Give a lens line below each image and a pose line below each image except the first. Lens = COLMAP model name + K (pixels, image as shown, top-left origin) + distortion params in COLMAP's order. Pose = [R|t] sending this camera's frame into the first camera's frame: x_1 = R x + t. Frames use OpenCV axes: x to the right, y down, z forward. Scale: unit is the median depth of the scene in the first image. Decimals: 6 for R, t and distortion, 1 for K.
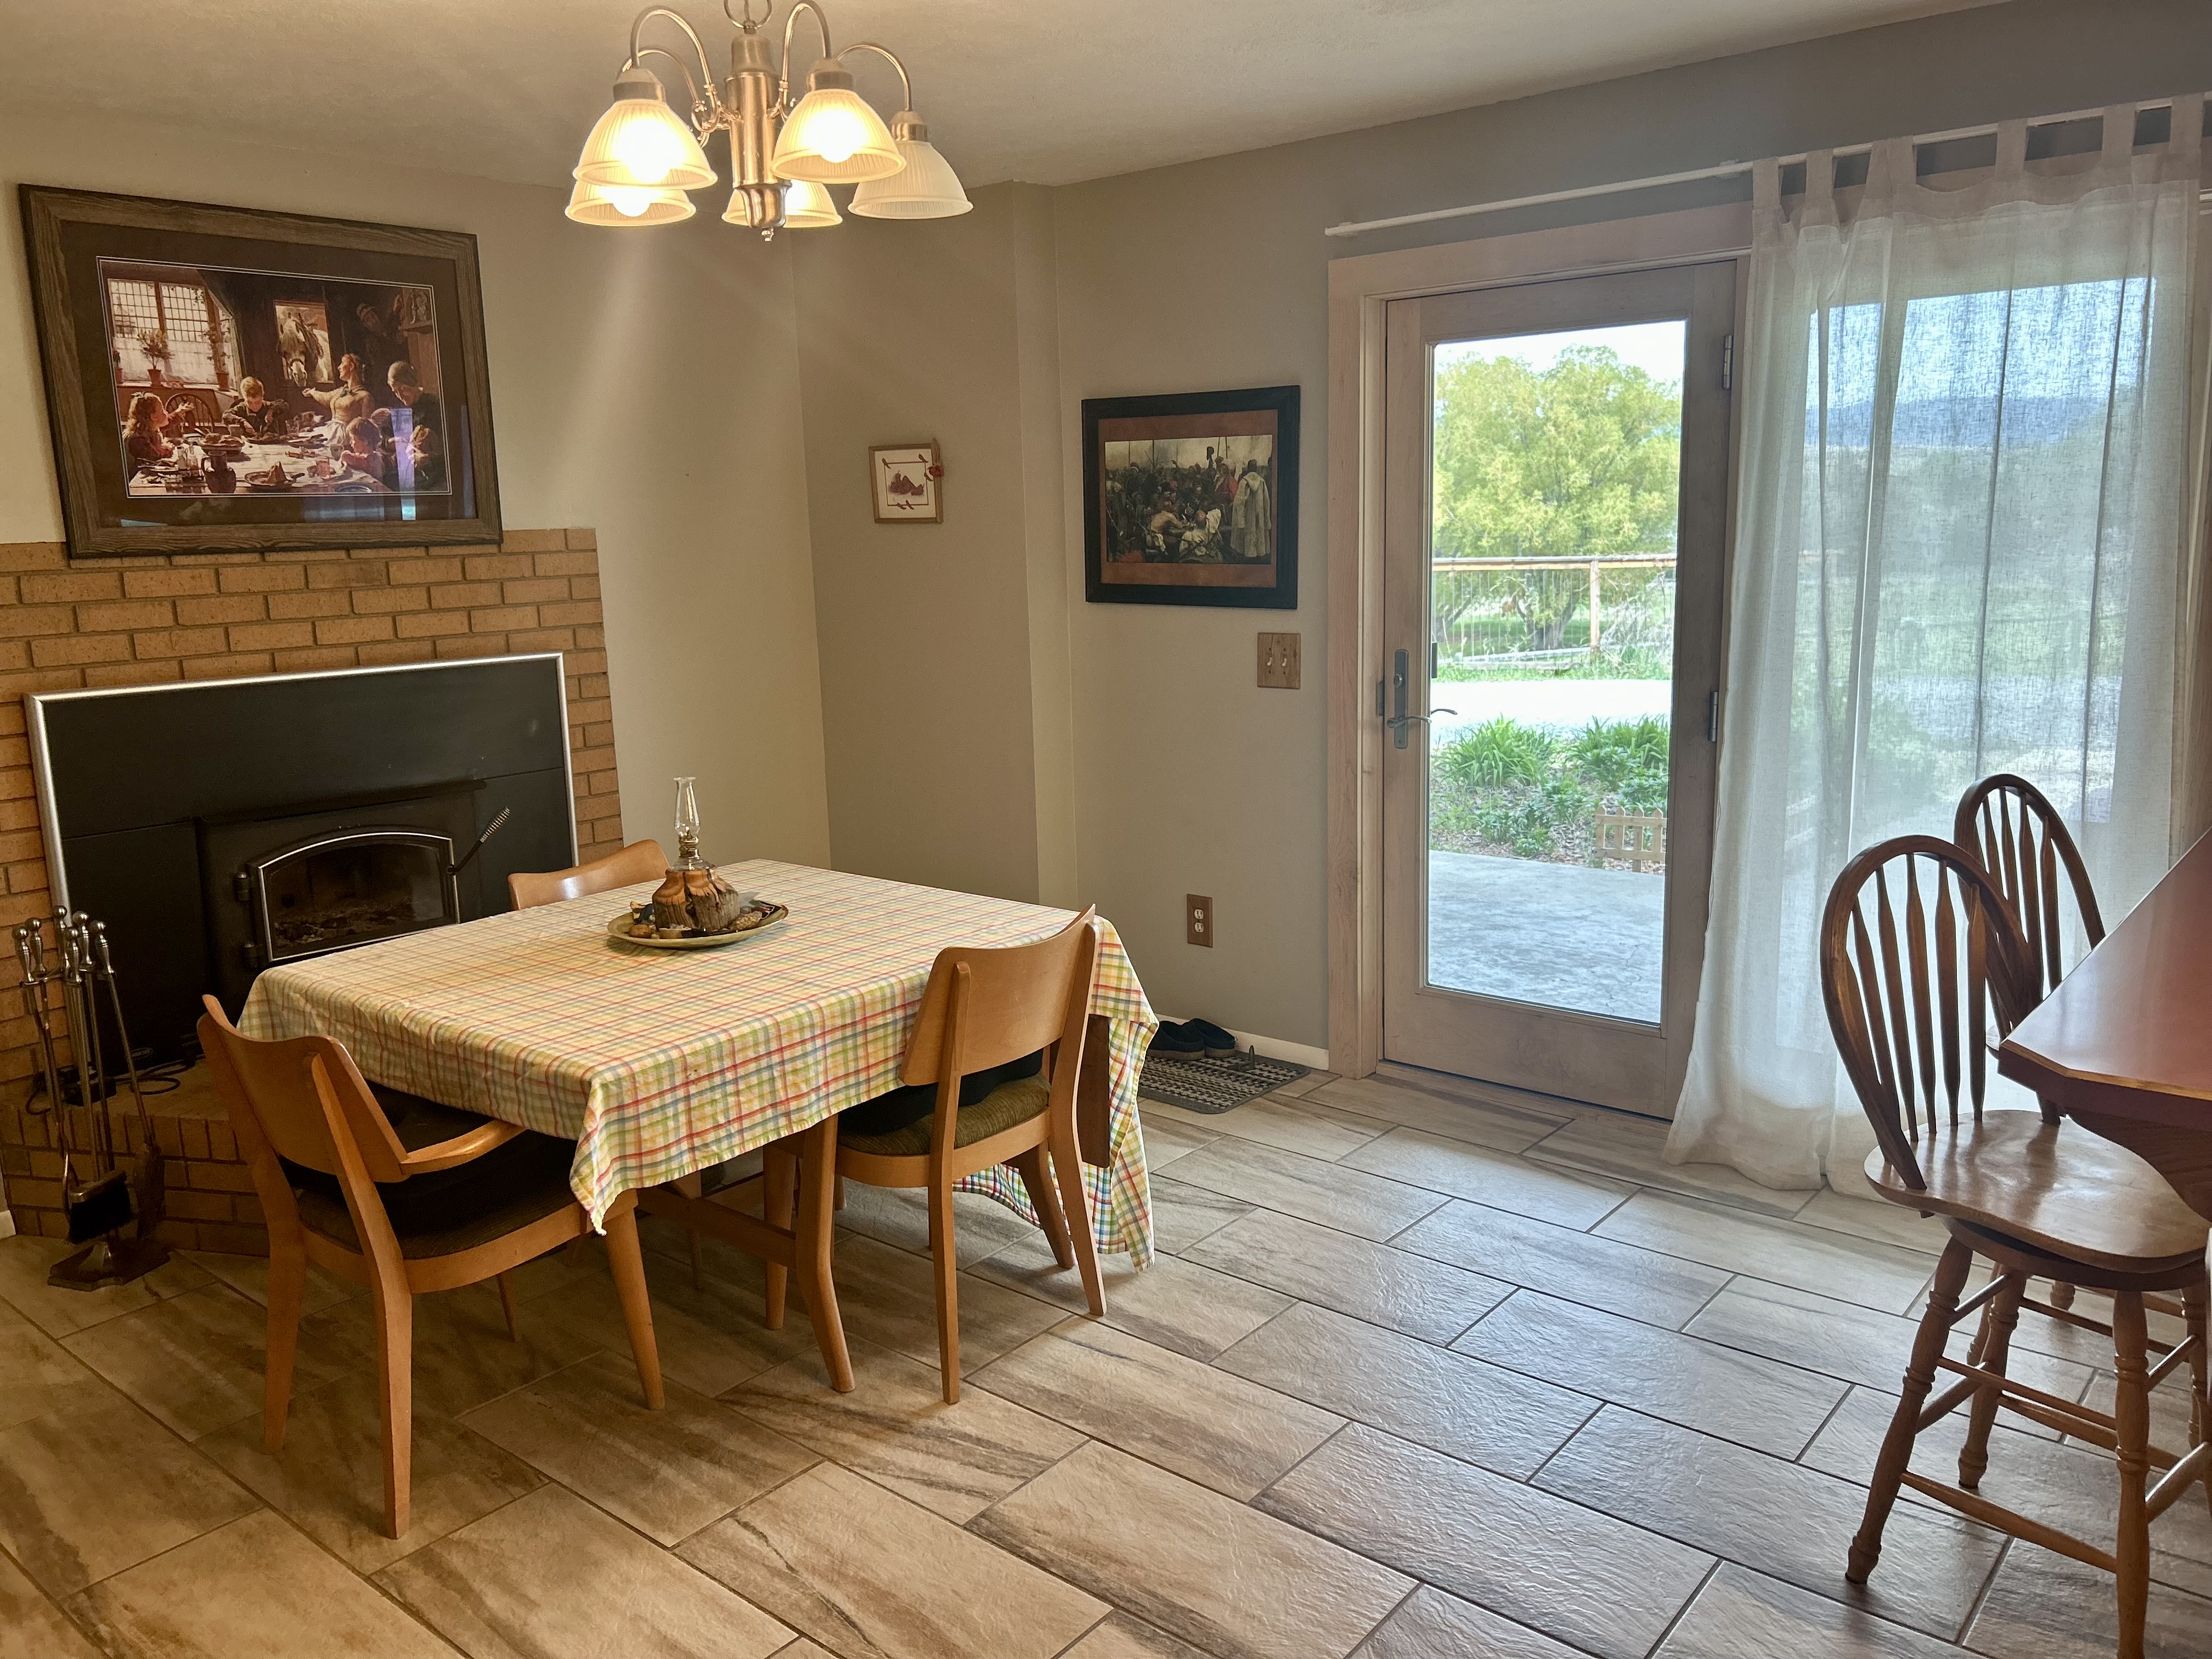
lens RADIAL K [[1663.5, 0, 1125.6], [0, 1663.5, 828.9], [0, 0, 1]] dist [0.057015, -0.063975]
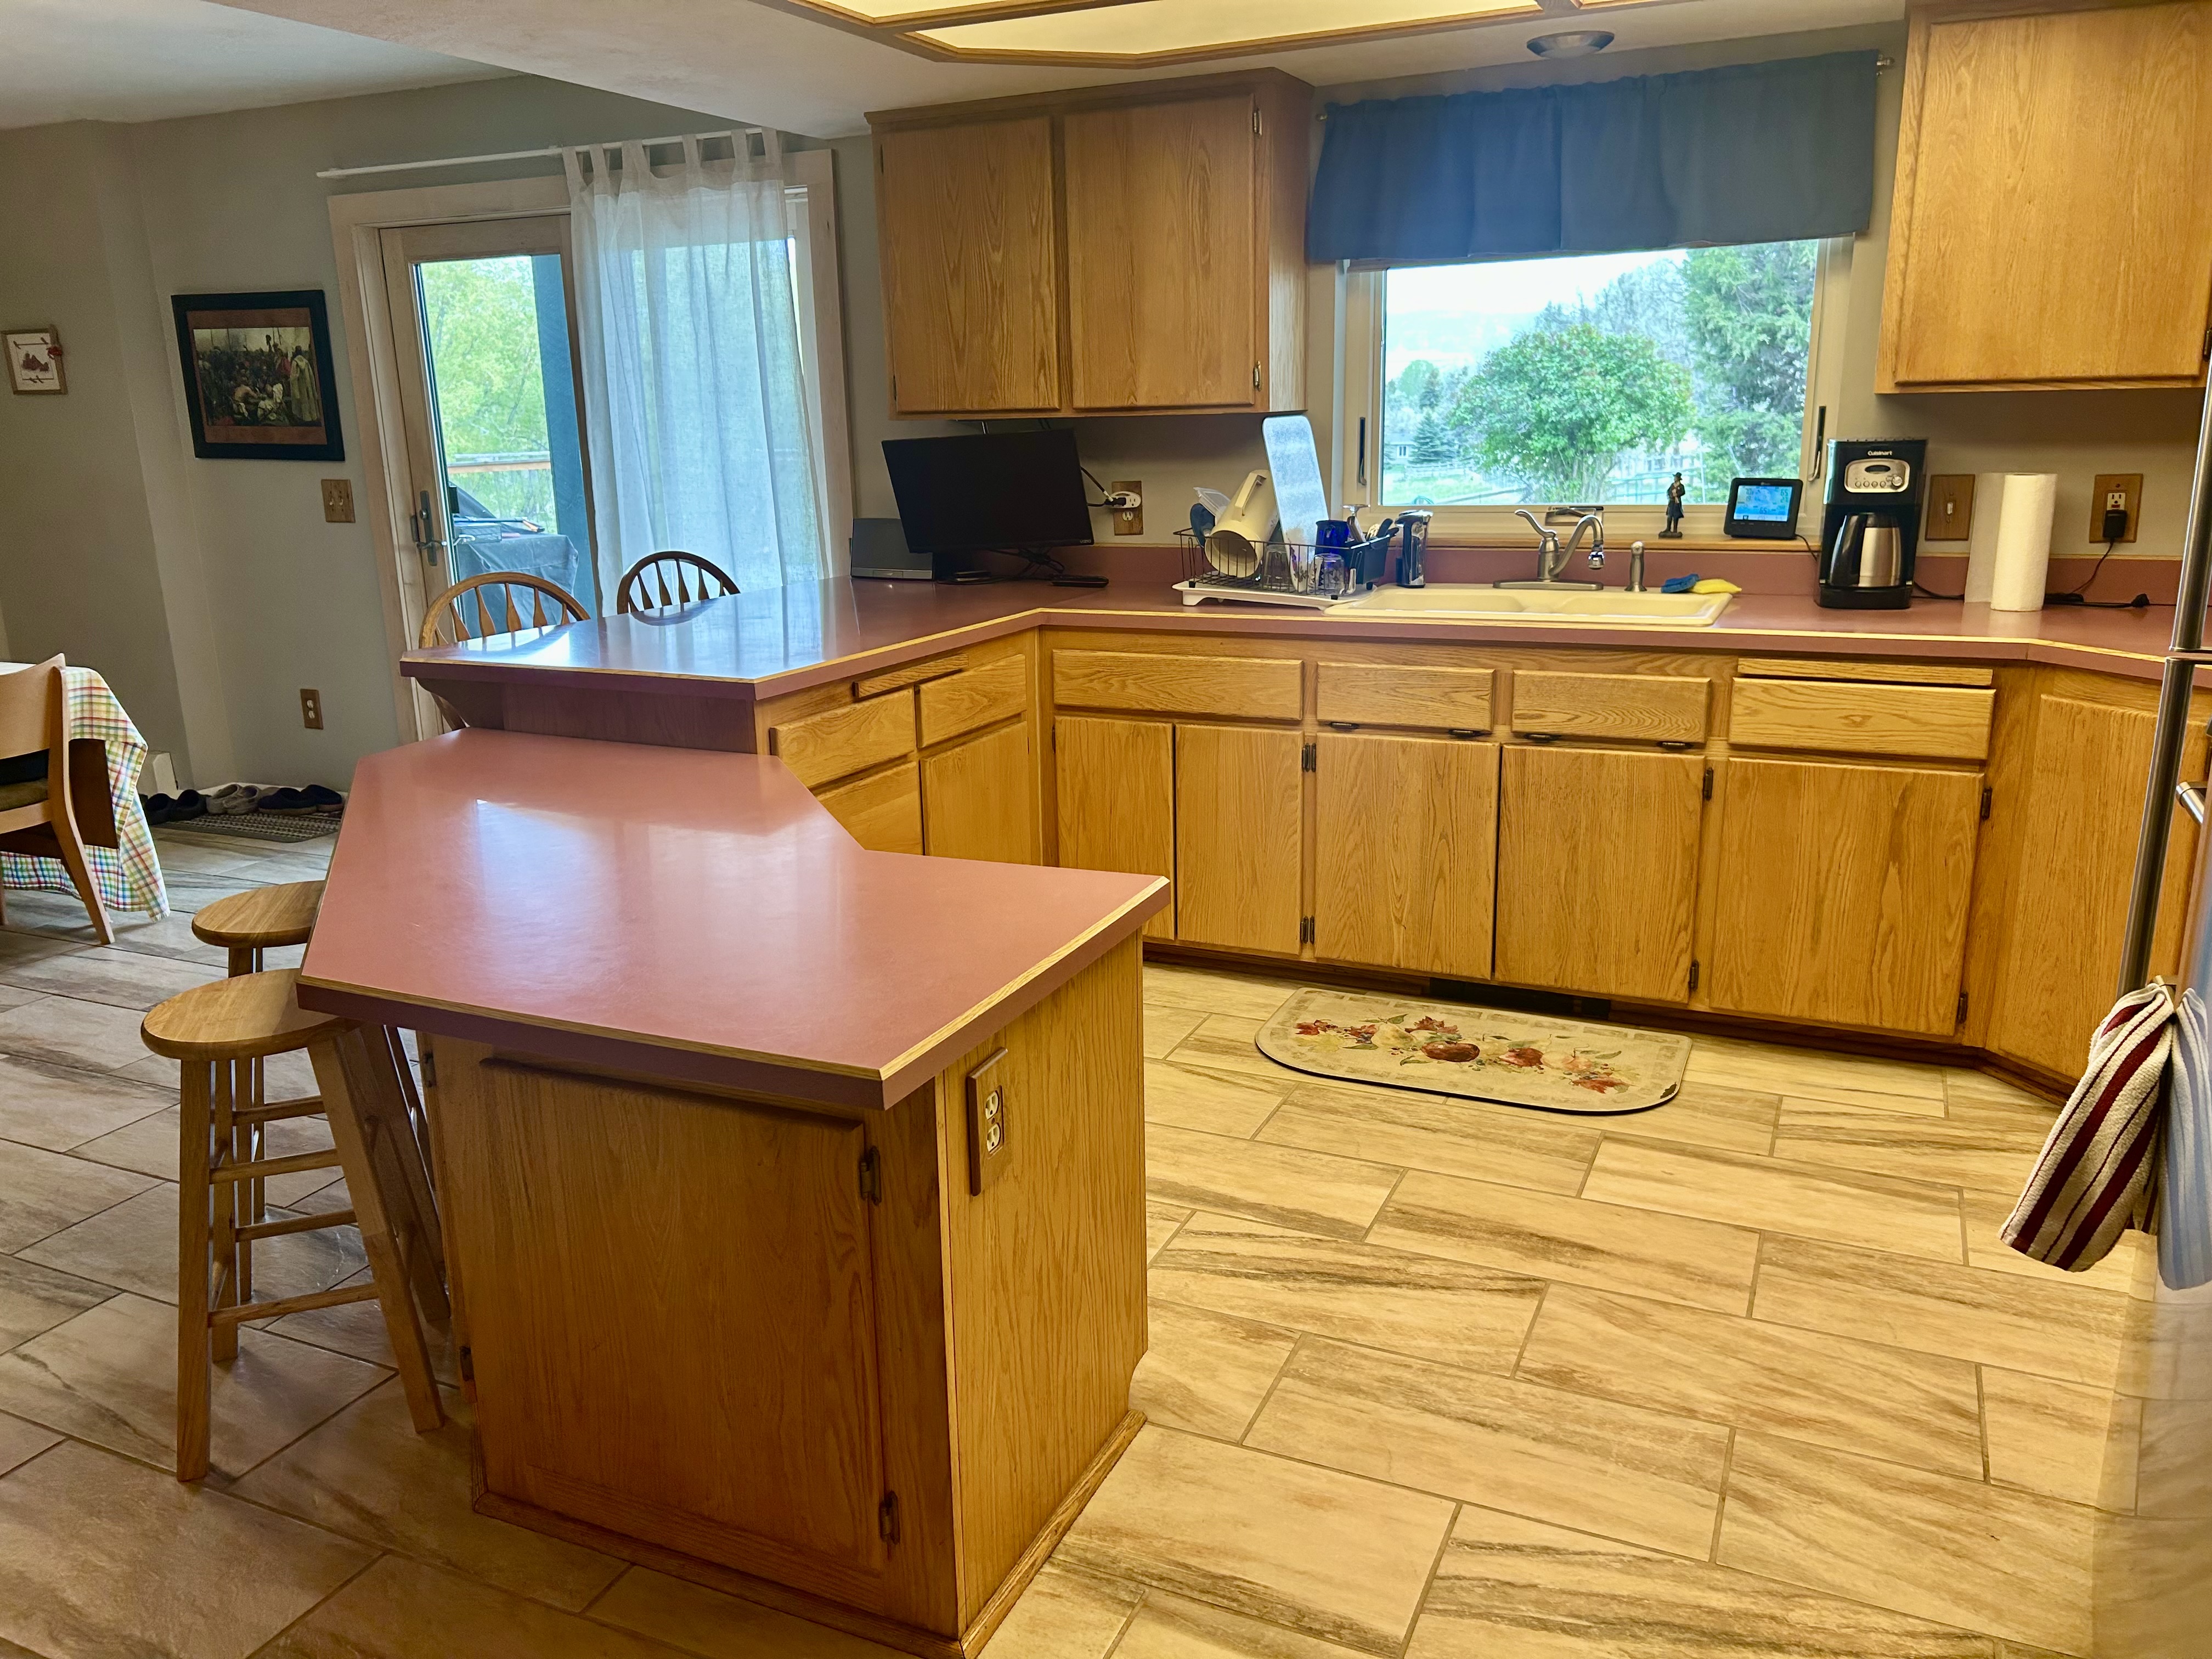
lens RADIAL K [[1663.5, 0, 1089.7], [0, 1663.5, 814.5], [0, 0, 1]] dist [0.057015, -0.063975]
pose [[0.967075, -0.056984, 0.248031, 0.323294], [0.043895, 0.997352, 0.057992, 0.094729], [-0.250679, -0.045195, 0.967015, -0.441163]]
